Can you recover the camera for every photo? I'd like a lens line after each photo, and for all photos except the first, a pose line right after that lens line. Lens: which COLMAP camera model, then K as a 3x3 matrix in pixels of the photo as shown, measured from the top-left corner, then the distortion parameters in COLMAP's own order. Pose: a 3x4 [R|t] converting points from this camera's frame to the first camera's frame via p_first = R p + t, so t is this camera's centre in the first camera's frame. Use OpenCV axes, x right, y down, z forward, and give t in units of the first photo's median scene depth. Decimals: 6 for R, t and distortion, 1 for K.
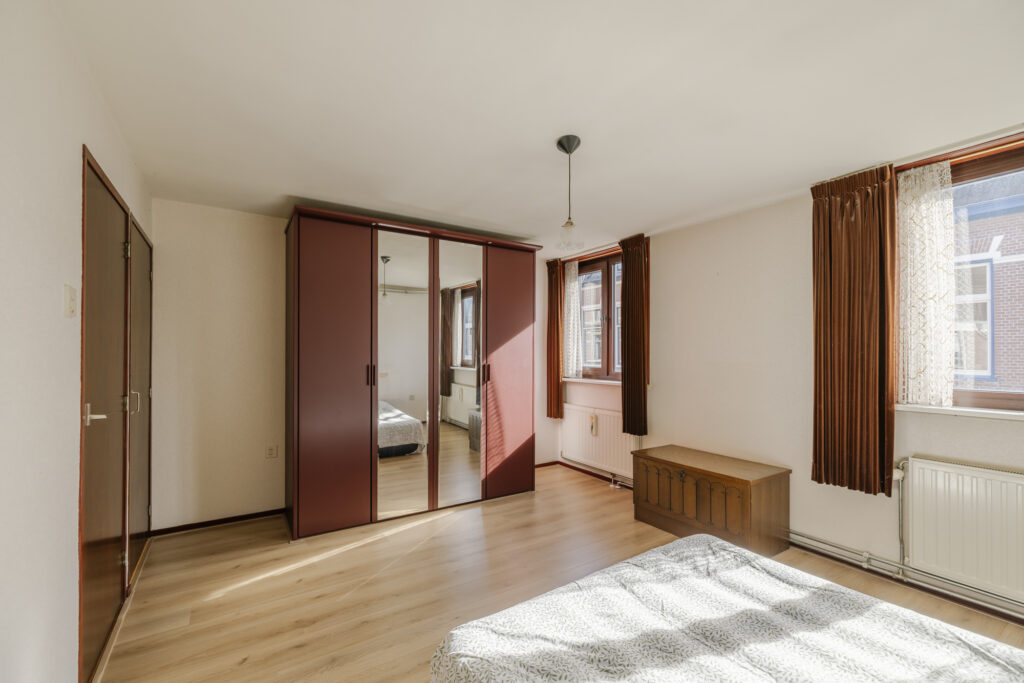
lens RADIAL K [[436.4, 0, 513.2], [0, 436.4, 349.8], [0, 0, 1]] dist [0.003188, -0.001410]
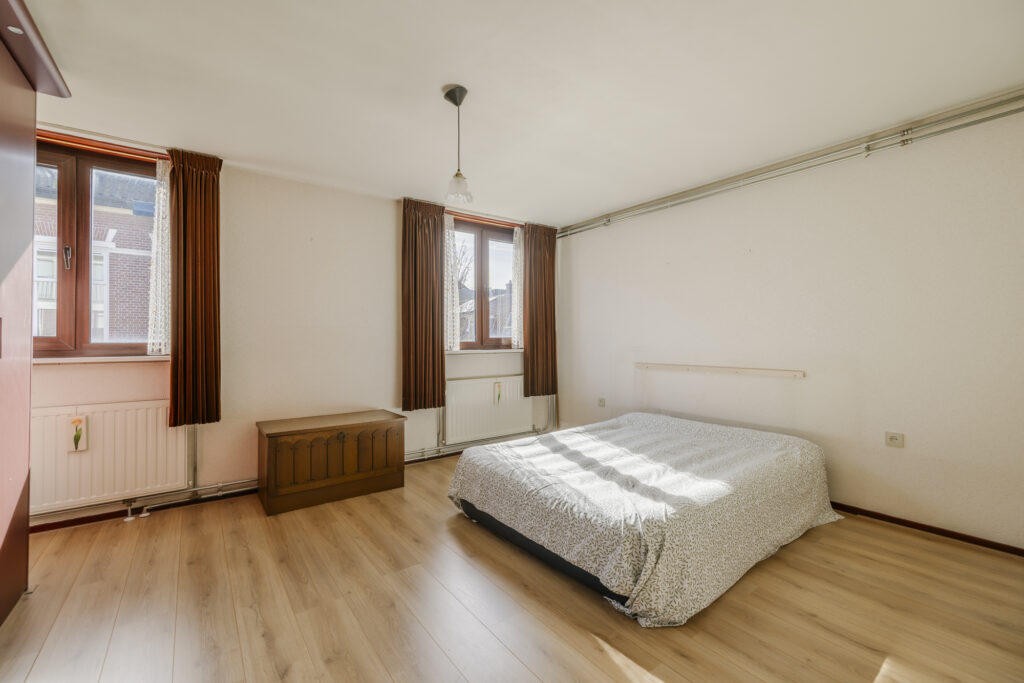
lens RADIAL K [[436.4, 0, 512.7], [0, 436.4, 337.3], [0, 0, 1]] dist [0.003188, -0.001410]
pose [[-0.084432, 0.001054, 0.996429, -0.479407], [-0.008455, 0.999963, -0.001774, 0.043848], [-0.996393, -0.008575, -0.084420, 0.521862]]
